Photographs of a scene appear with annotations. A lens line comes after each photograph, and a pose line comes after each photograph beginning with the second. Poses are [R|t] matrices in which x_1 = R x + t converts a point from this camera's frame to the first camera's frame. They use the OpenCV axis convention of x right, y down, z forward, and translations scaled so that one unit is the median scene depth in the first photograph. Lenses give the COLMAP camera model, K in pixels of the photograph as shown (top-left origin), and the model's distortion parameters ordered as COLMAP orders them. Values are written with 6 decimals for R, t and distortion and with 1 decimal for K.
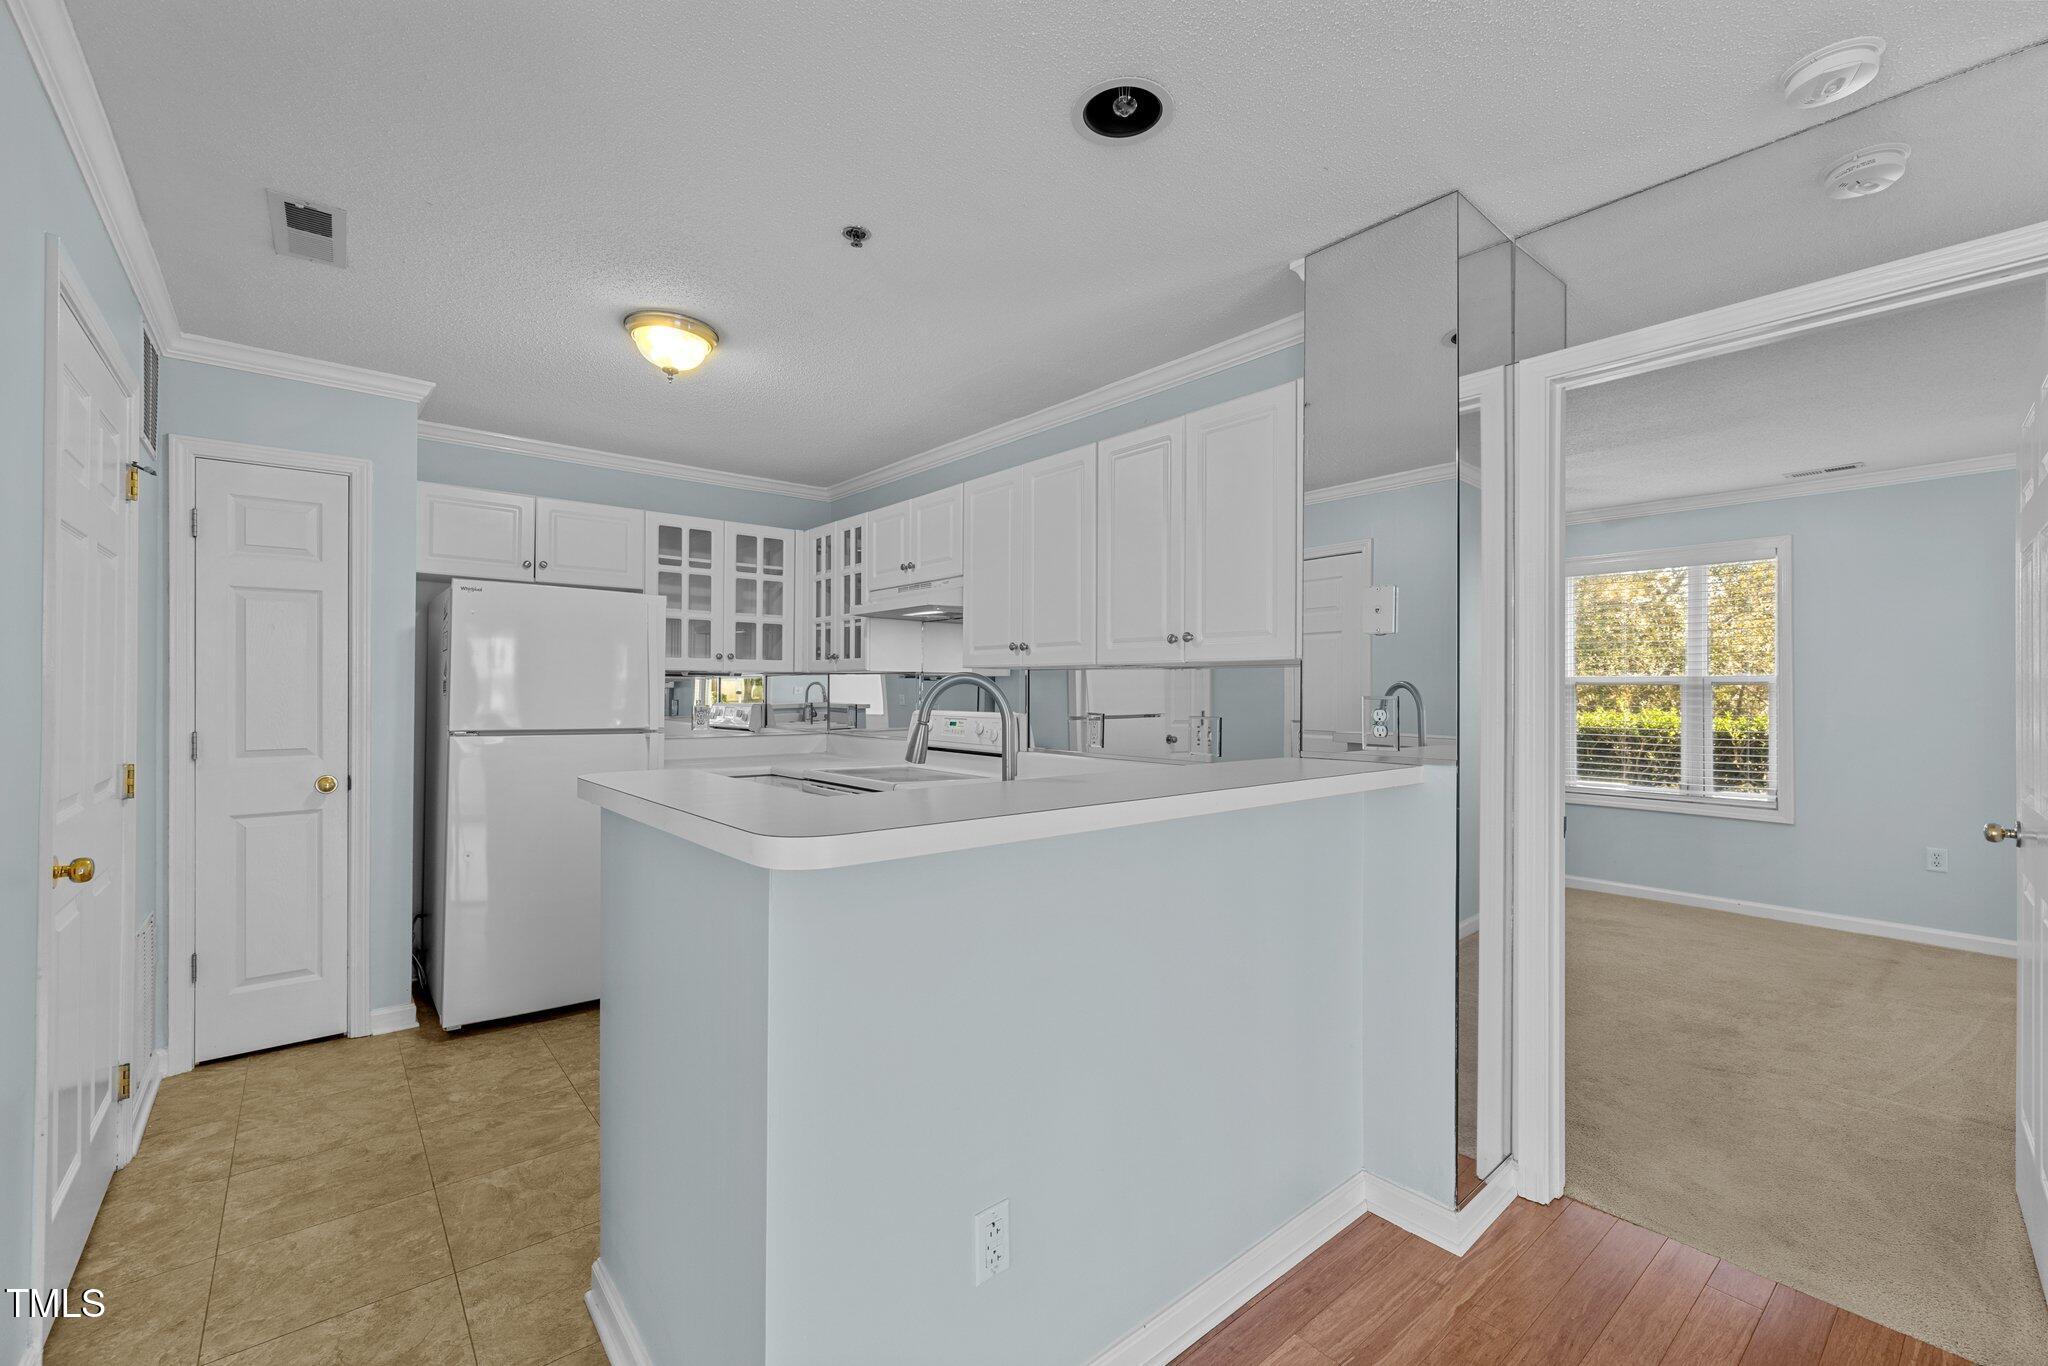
lens RADIAL K [[855.5, 0, 1024.0], [0, 855.5, 683.0], [0, 0, 1]] dist [-0.001773, -0.000253]
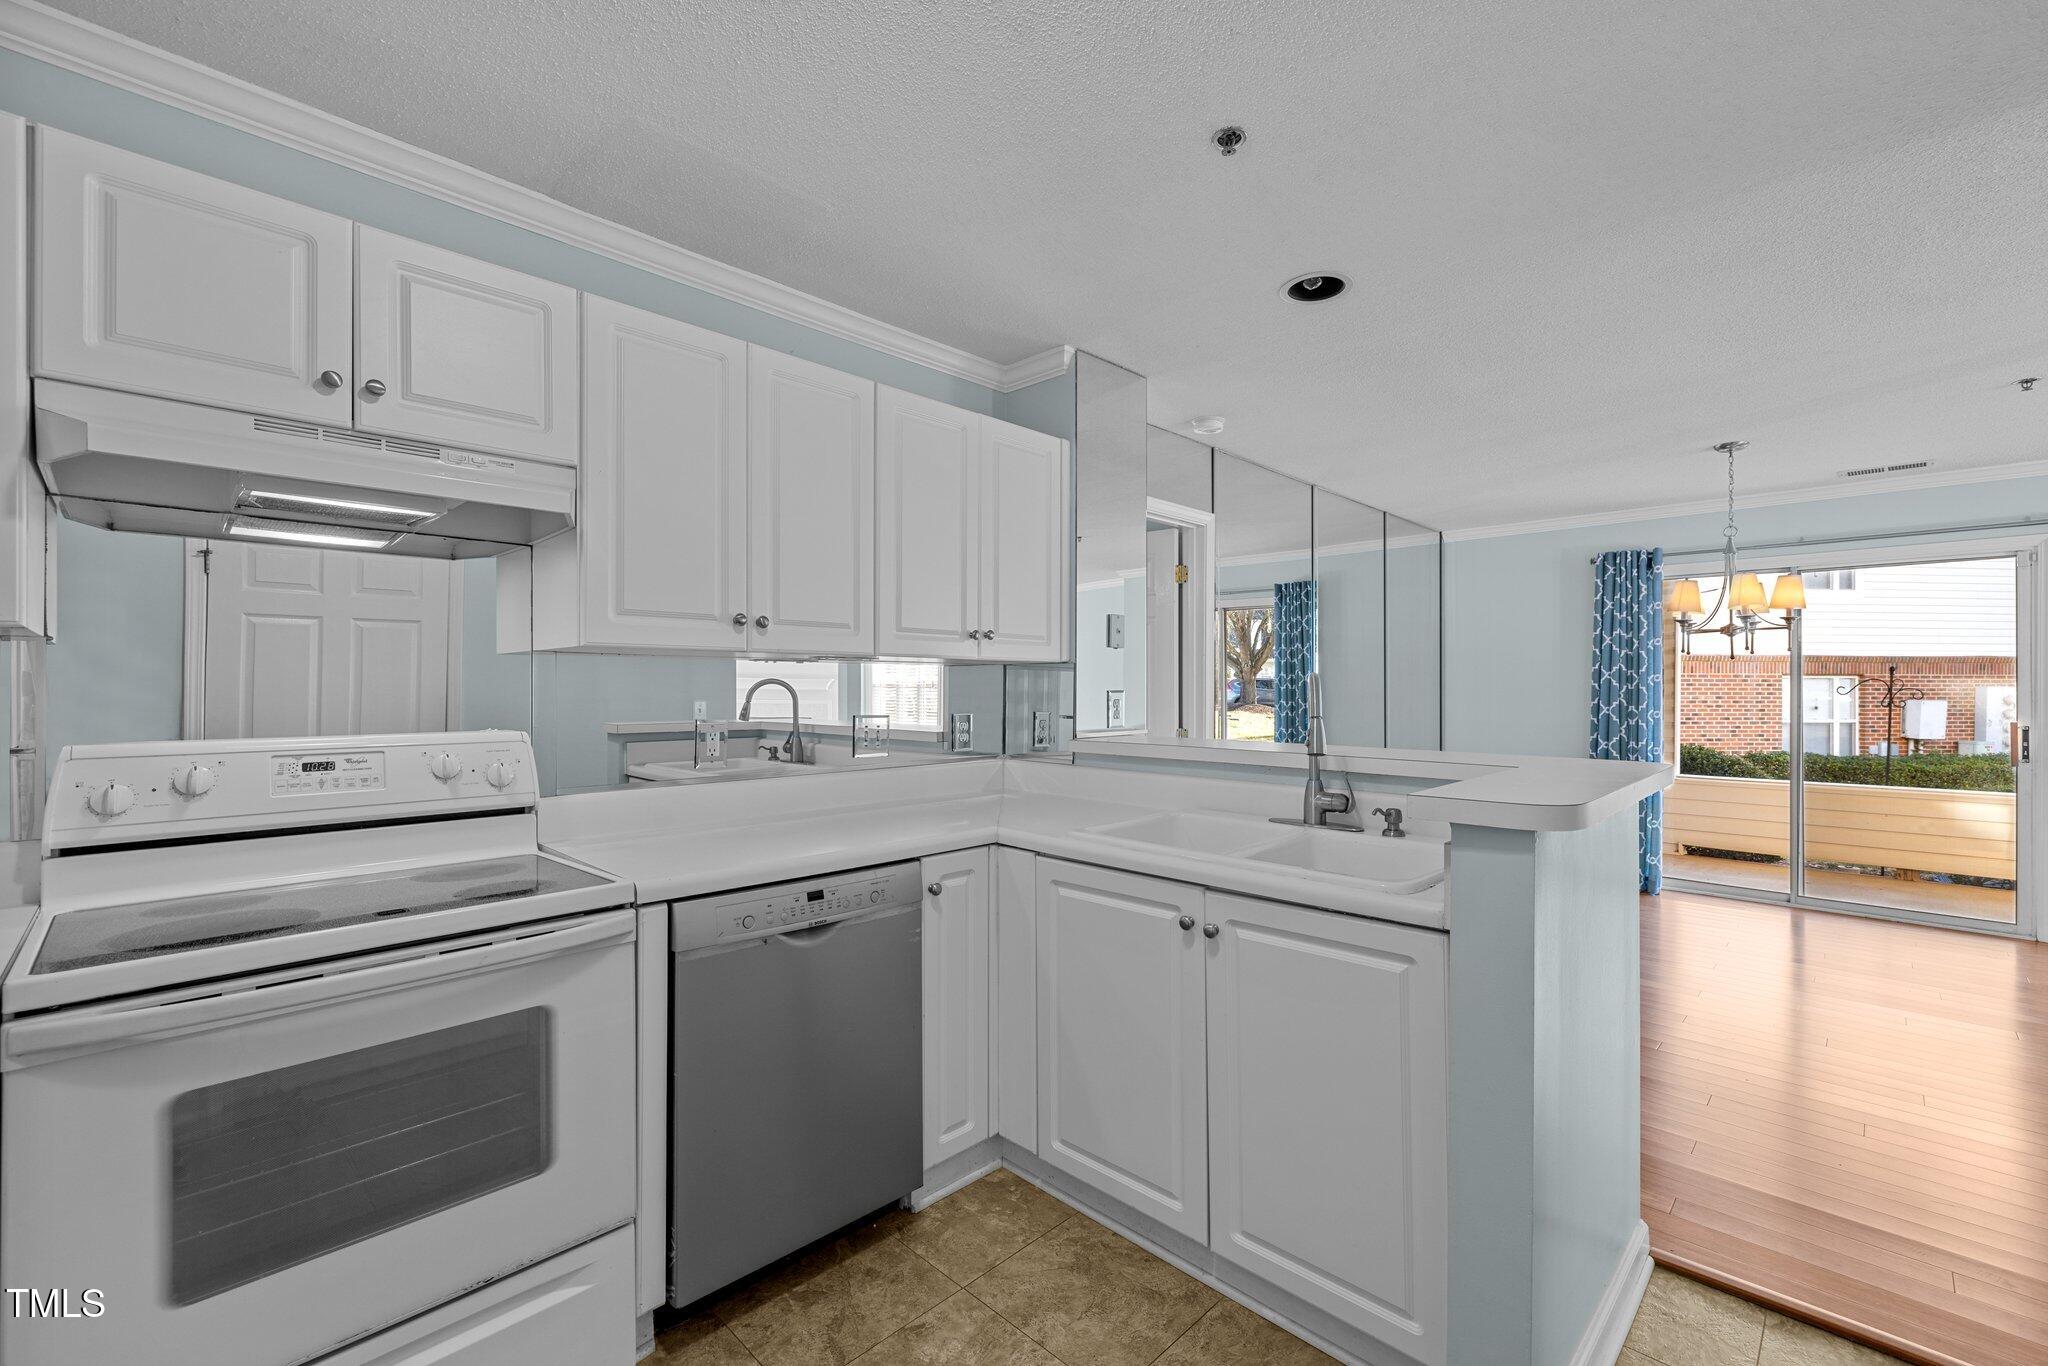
lens RADIAL K [[867.4, 0, 1024.0], [0, 867.4, 683.0], [0, 0, 1]] dist [-0.000912, -0.000065]
pose [[-0.098168, -0.002011, 0.995168, -0.744175], [-0.010012, 0.999949, 0.001033, 0.001844], [-0.995120, -0.009862, -0.098183, 0.933174]]
